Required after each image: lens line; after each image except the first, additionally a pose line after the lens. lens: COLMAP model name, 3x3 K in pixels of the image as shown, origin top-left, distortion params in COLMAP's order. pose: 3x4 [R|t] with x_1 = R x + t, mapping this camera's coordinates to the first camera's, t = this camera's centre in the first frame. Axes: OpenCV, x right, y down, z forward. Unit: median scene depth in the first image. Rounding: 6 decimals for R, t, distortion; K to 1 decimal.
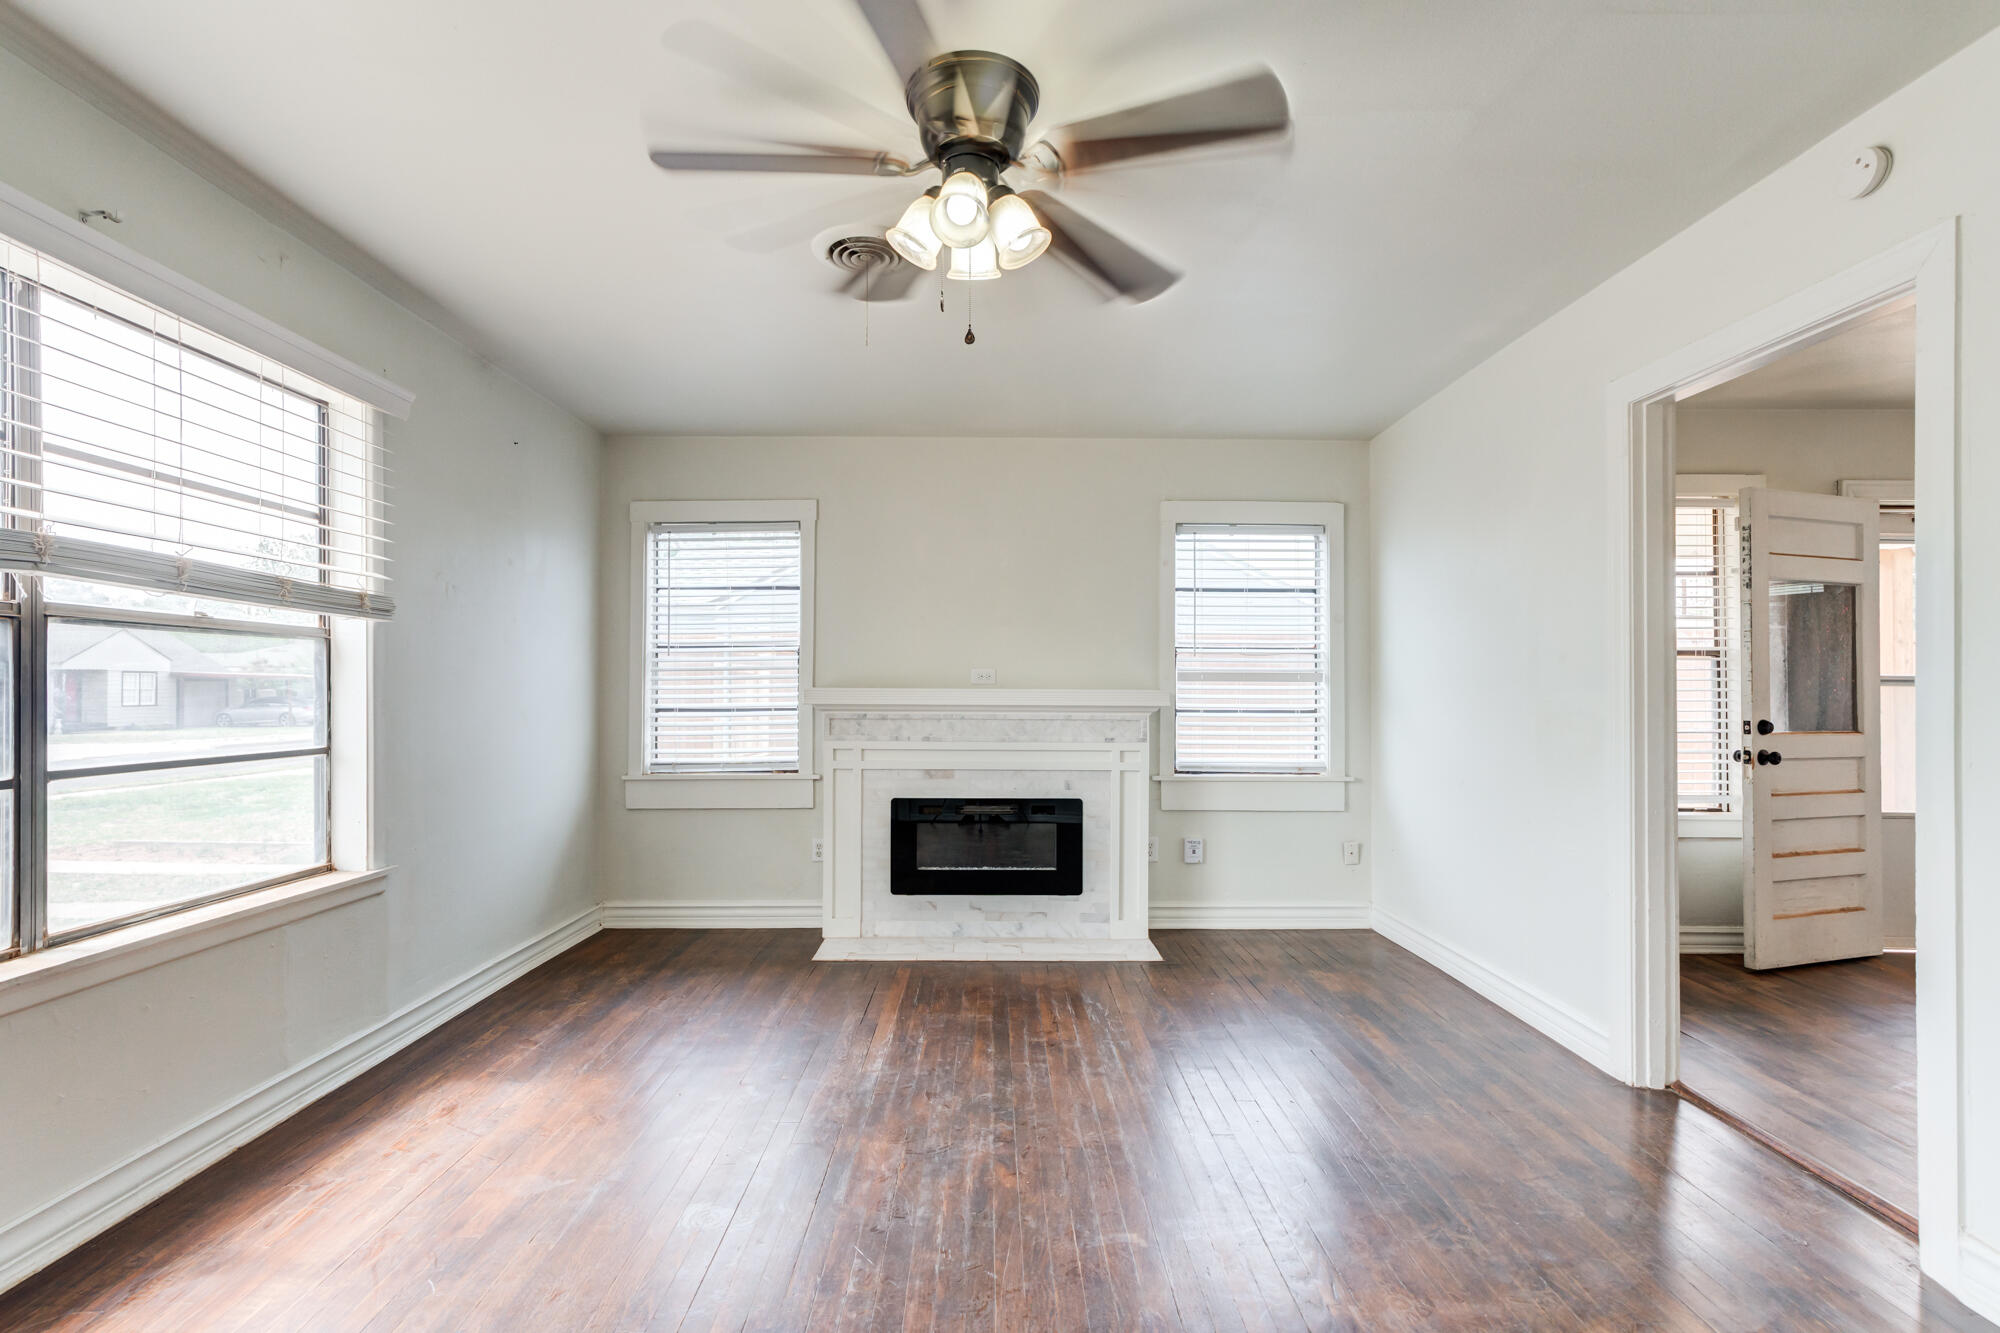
lens RADIAL K [[917.2, 0, 994.5], [0, 917.2, 684.1], [0, 0, 1]] dist [-0.003478, 0.000491]
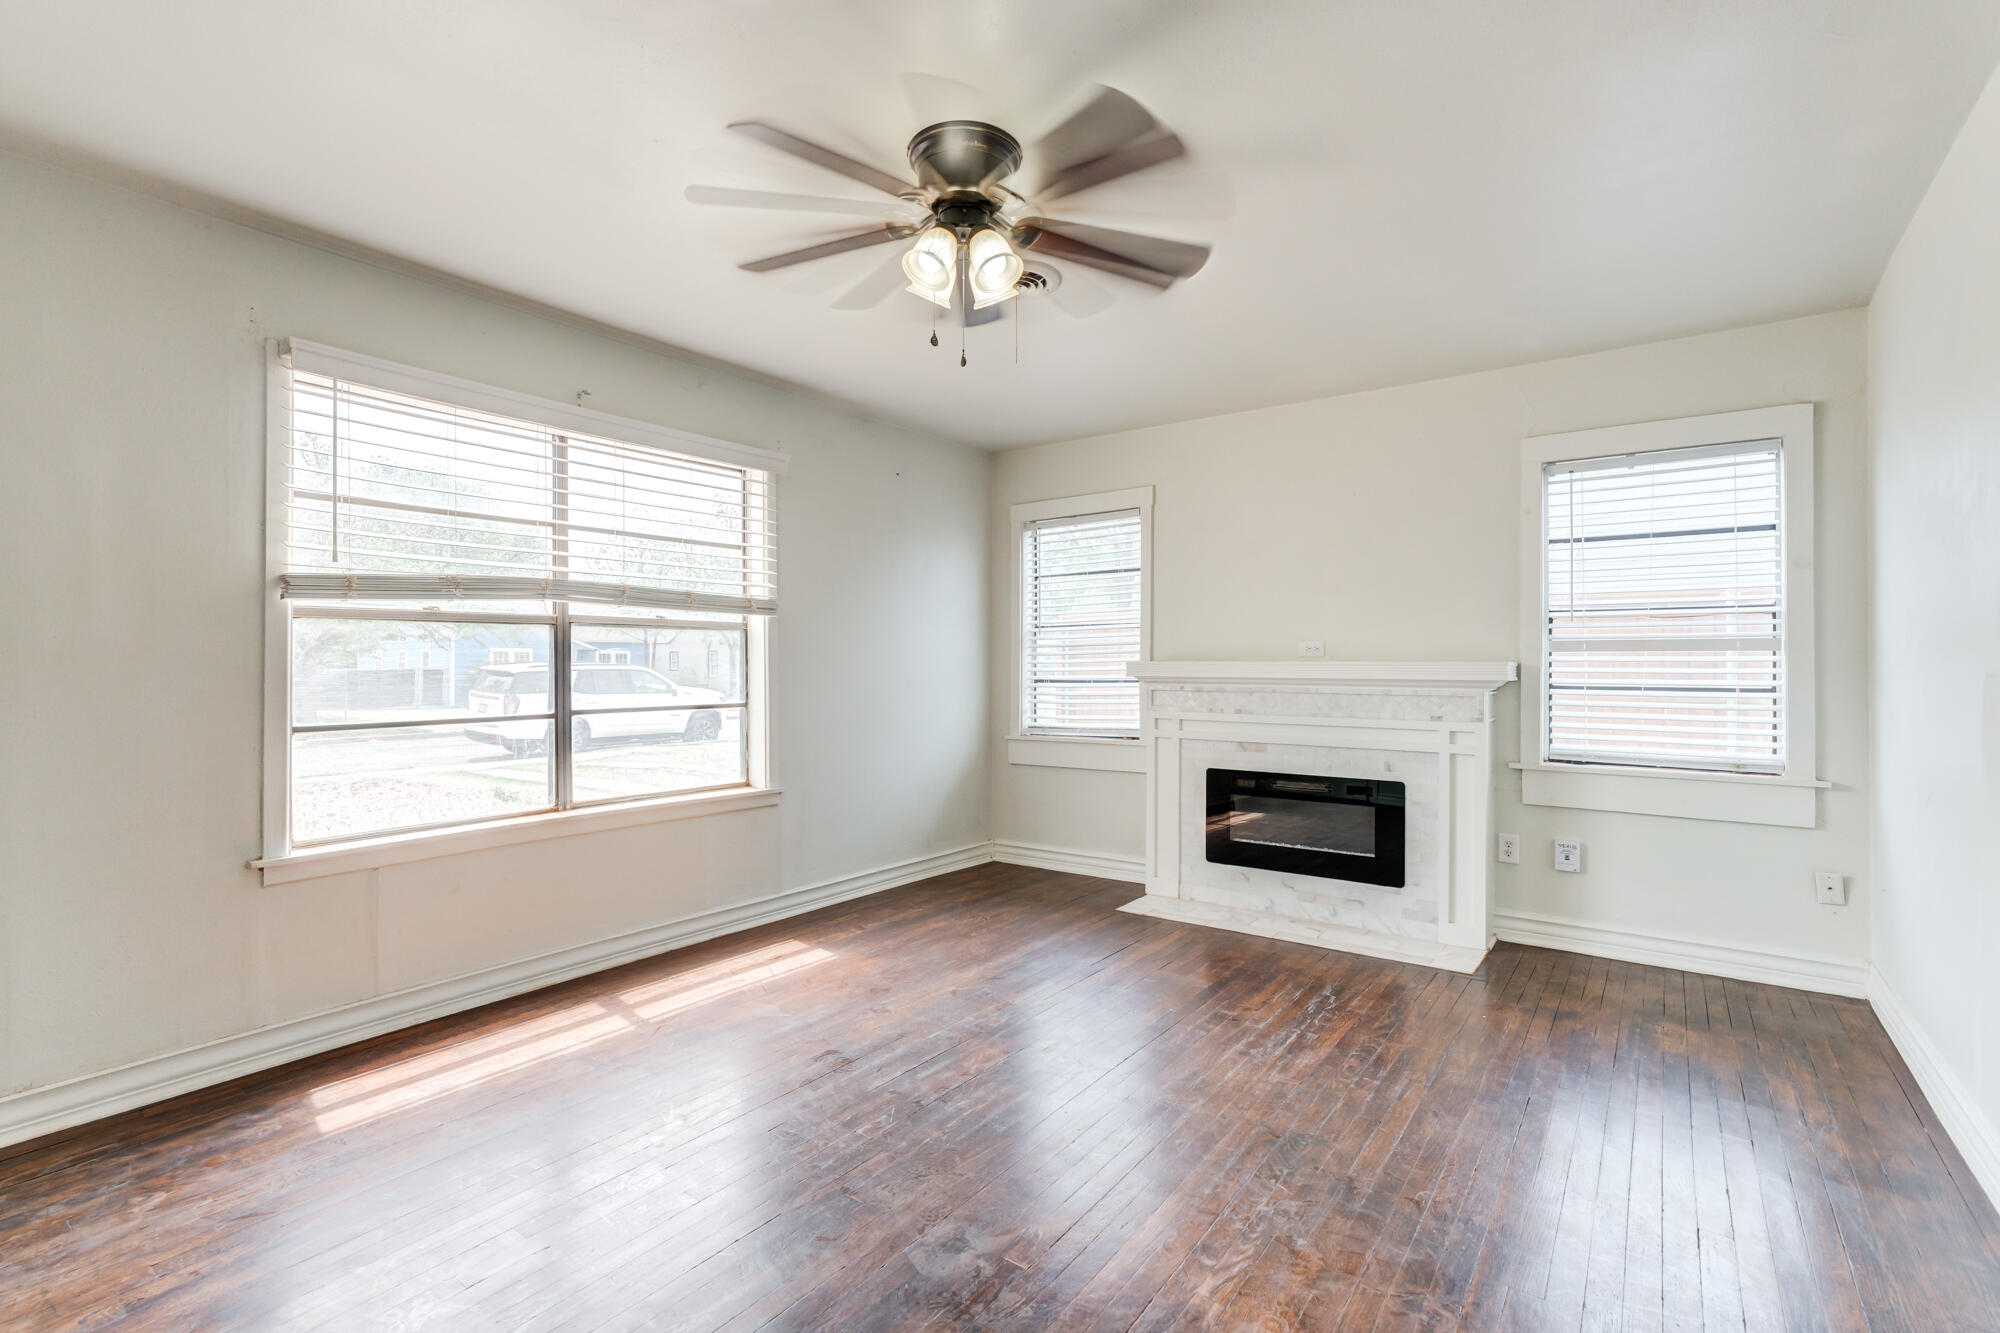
lens RADIAL K [[913.1, 0, 1004.5], [0, 913.1, 661.9], [0, 0, 1]] dist [-0.018673, 0.020992]
pose [[0.802866, -0.003571, -0.596149, 0.316765], [0.006039, 0.999979, 0.002142, 0.001437], [0.596129, -0.005320, 0.802871, 0.042512]]
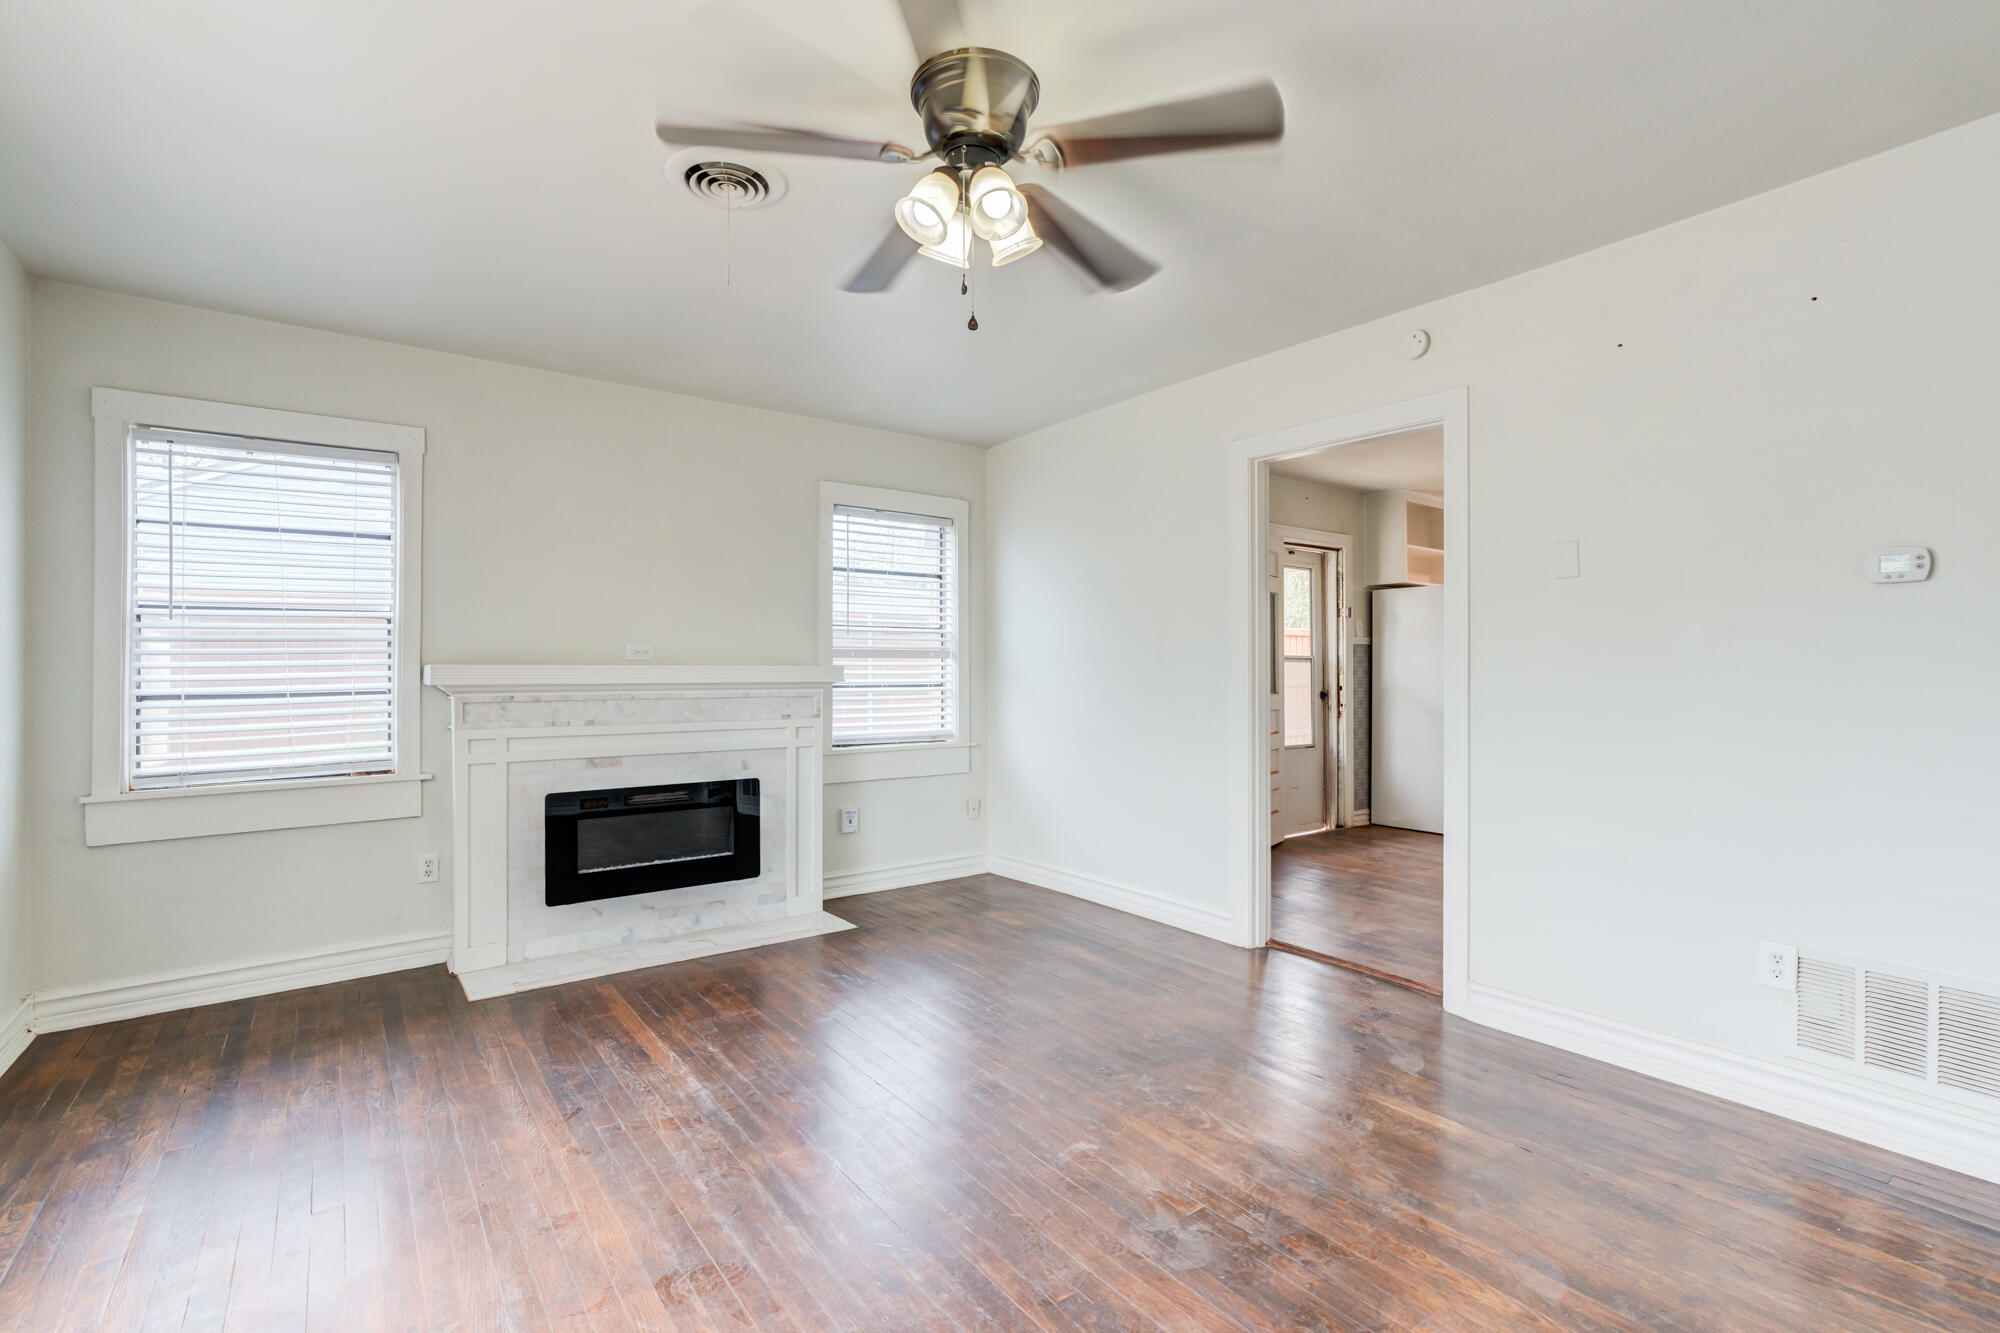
lens RADIAL K [[913.1, 0, 1004.5], [0, 913.1, 661.9], [0, 0, 1]] dist [-0.018673, 0.020992]
pose [[0.803773, -0.000624, 0.594936, -0.272457], [0.000260, 1.000000, 0.000698, 0.001049], [-0.594936, -0.000406, 0.803773, 0.067898]]
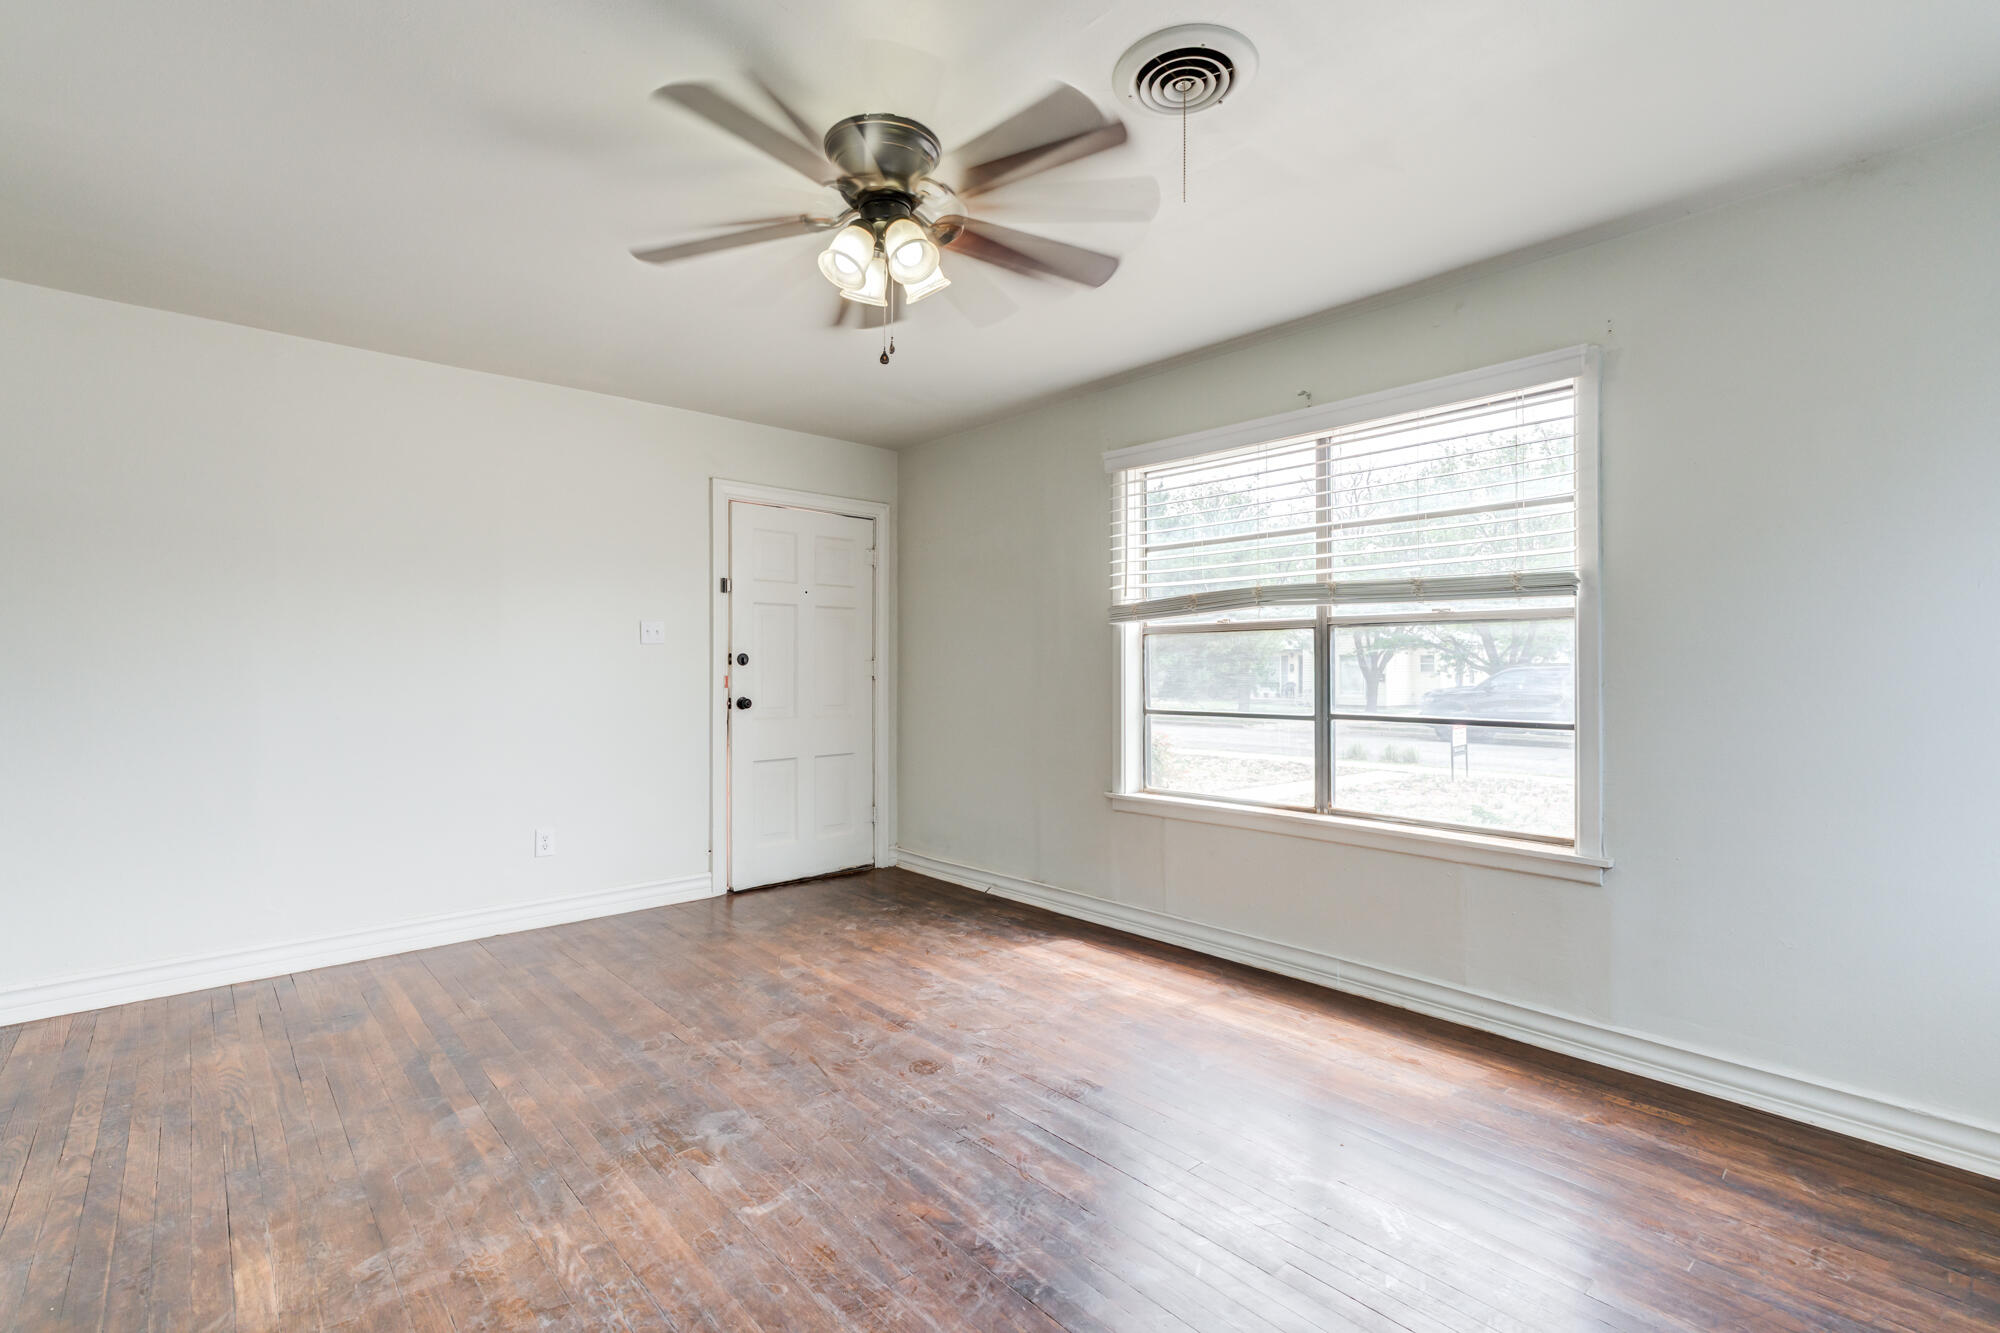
lens RADIAL K [[929.4, 0, 972.6], [0, 929.4, 664.7], [0, 0, 1]] dist [0.001469, 0.001321]
pose [[-0.767416, -0.004753, -0.641132, 0.285181], [0.001063, 0.999962, -0.008685, 0.007667], [0.641149, -0.007346, -0.767381, 0.879588]]
